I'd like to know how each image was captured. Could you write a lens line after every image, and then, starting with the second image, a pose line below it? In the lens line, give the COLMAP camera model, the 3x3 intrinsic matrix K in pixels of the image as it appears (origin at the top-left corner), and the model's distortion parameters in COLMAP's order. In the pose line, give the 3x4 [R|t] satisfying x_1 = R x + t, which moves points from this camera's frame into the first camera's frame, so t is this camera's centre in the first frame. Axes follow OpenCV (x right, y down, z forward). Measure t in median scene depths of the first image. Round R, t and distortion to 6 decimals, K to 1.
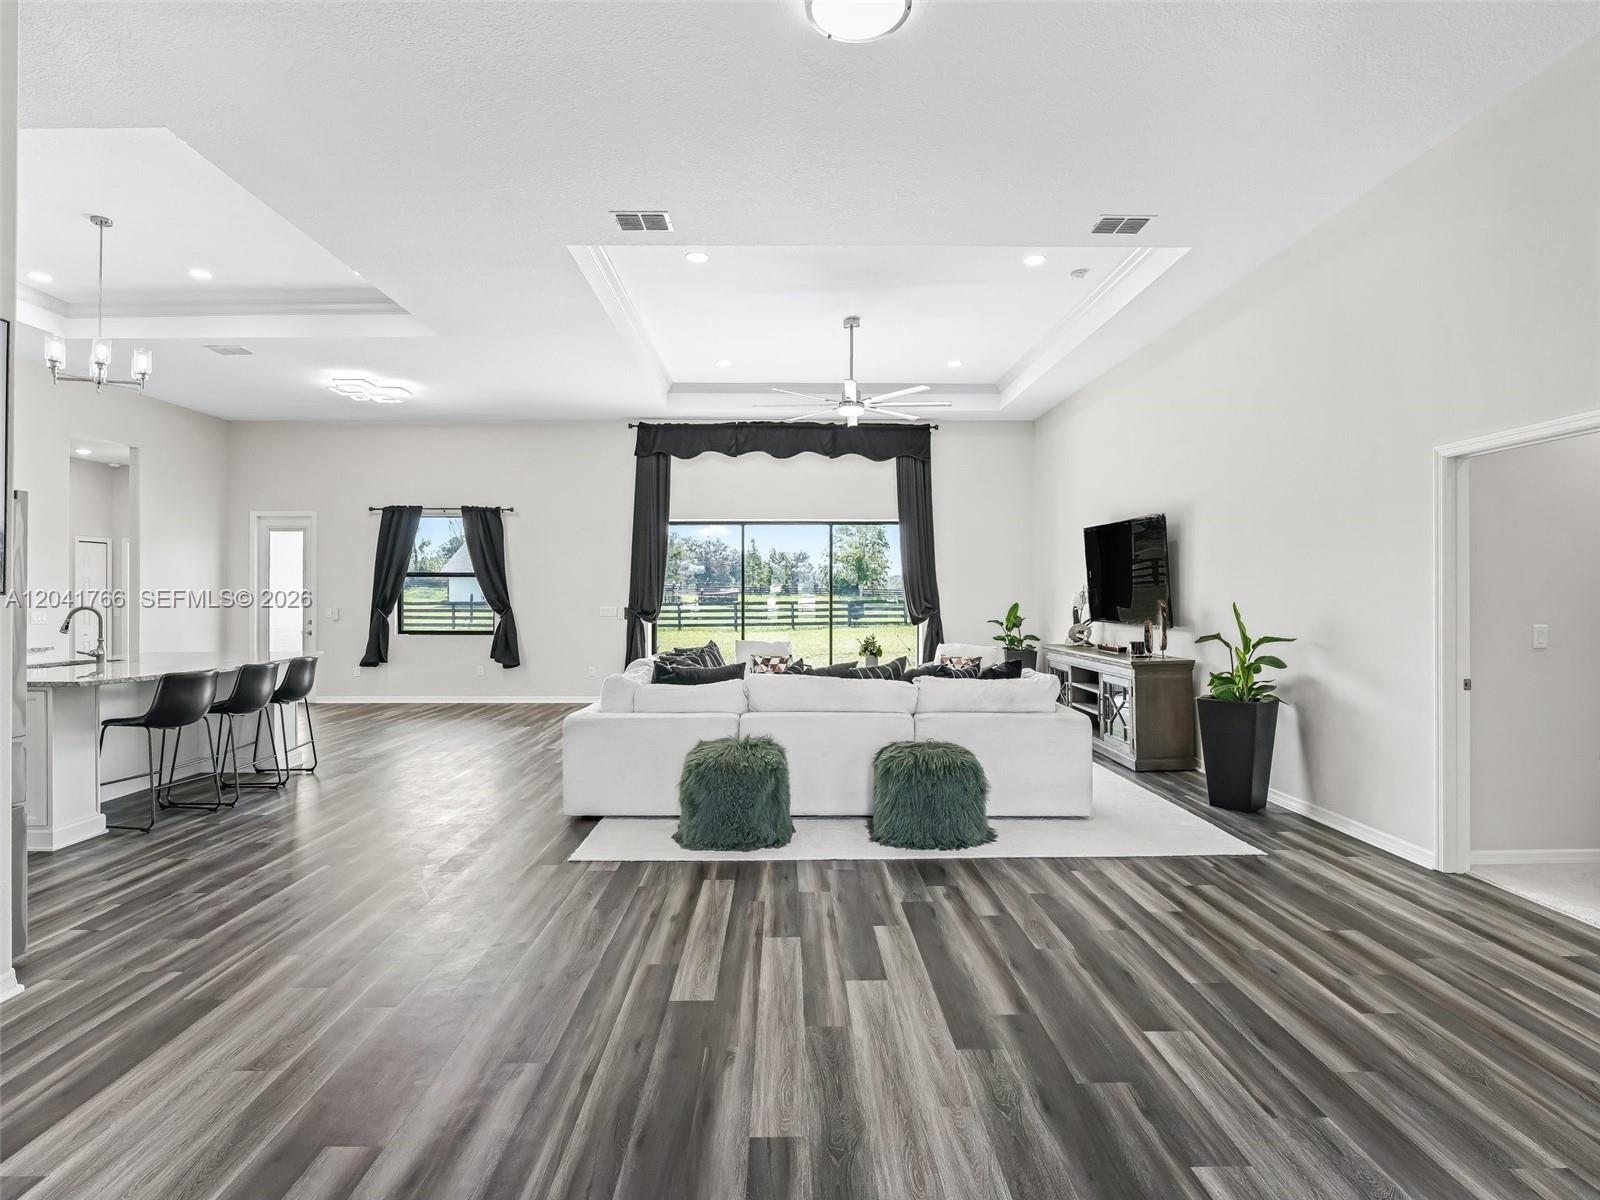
lens RADIAL K [[802.5, 0, 799.5], [0, 802.5, 591.4], [0, 0, 1]] dist [-0.016144, -0.000204]
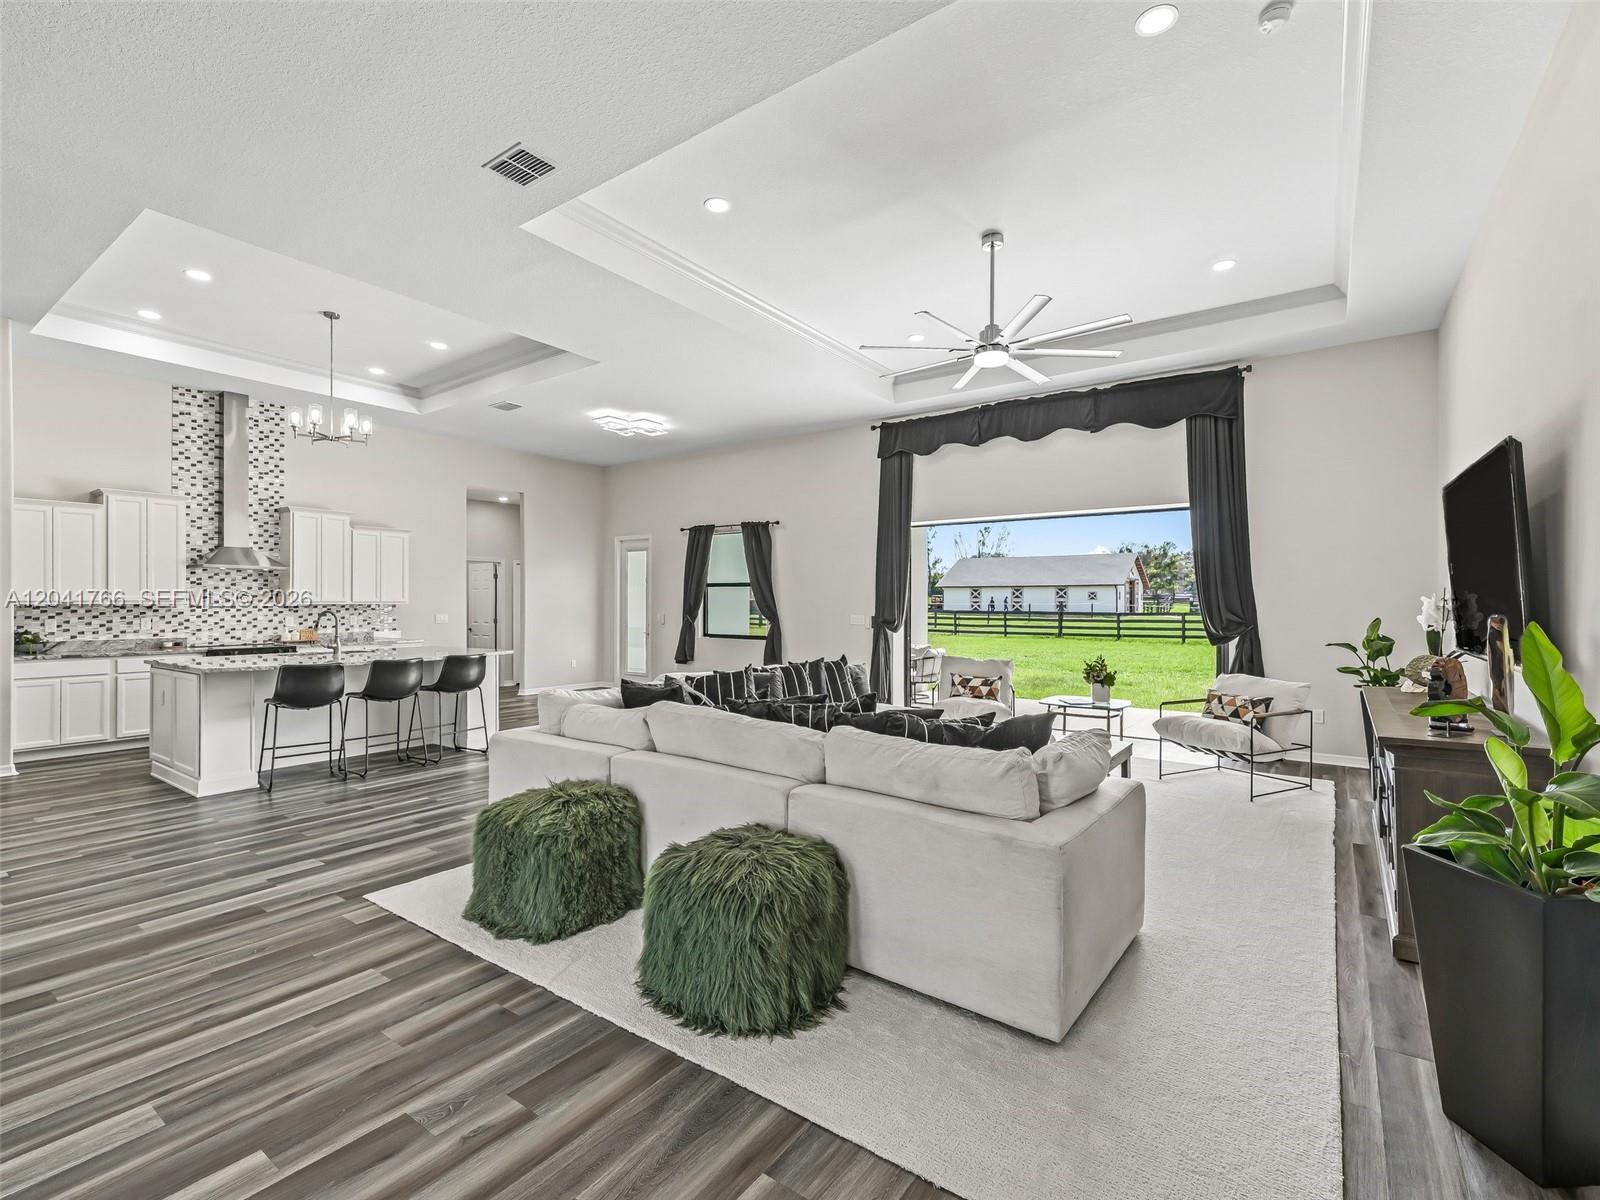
lens RADIAL K [[721.3, 0, 803.1], [0, 721.3, 602.6], [0, 0, 1]] dist [0.010759, -0.000073]
pose [[0.809459, 0.001934, -0.587173, 0.230524], [-0.000815, 0.999997, 0.002169, 0.001809], [0.587175, -0.001277, 0.809459, 0.247770]]
